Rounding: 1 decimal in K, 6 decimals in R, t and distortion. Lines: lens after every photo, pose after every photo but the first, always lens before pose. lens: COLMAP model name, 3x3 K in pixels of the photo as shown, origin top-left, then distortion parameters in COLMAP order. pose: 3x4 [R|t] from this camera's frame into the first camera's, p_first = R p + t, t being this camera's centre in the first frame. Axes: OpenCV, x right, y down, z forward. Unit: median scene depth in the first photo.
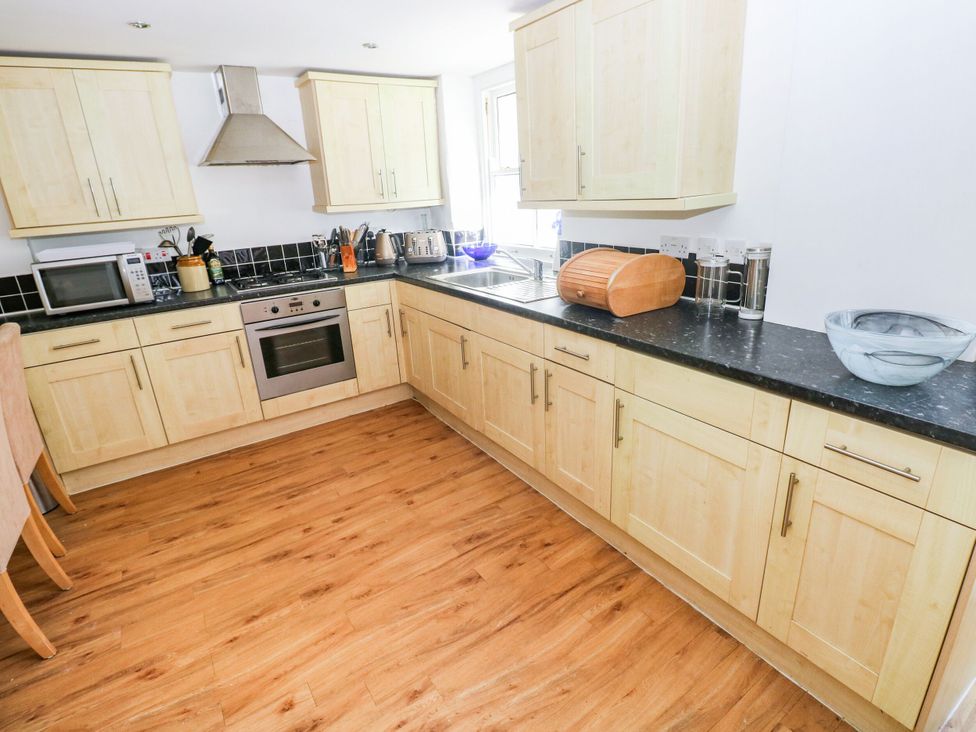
lens RADIAL K [[518.2, 0, 494.9], [0, 518.2, 361.5], [0, 0, 1]] dist [-0.000323, -0.012621]
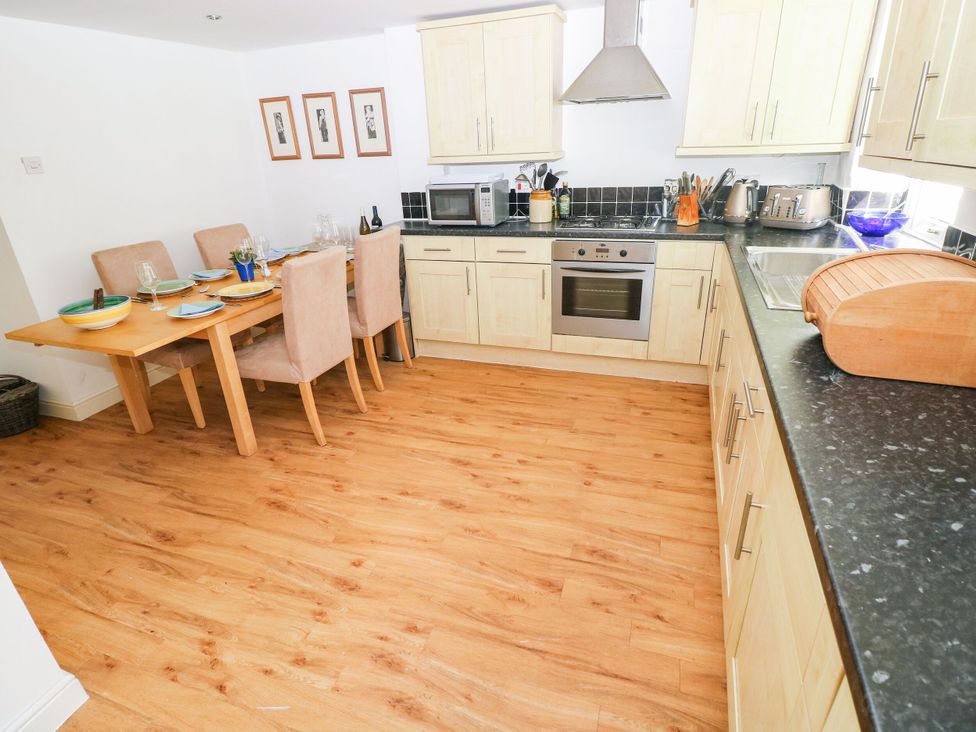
lens RADIAL K [[518.2, 0, 491.1], [0, 518.2, 362.8], [0, 0, 1]] dist [-0.000323, -0.012621]
pose [[0.586905, 0.340940, -0.734372, 0.341901], [-0.249370, 0.939044, 0.236666, -0.107340], [0.770297, 0.044230, 0.636150, 0.261856]]
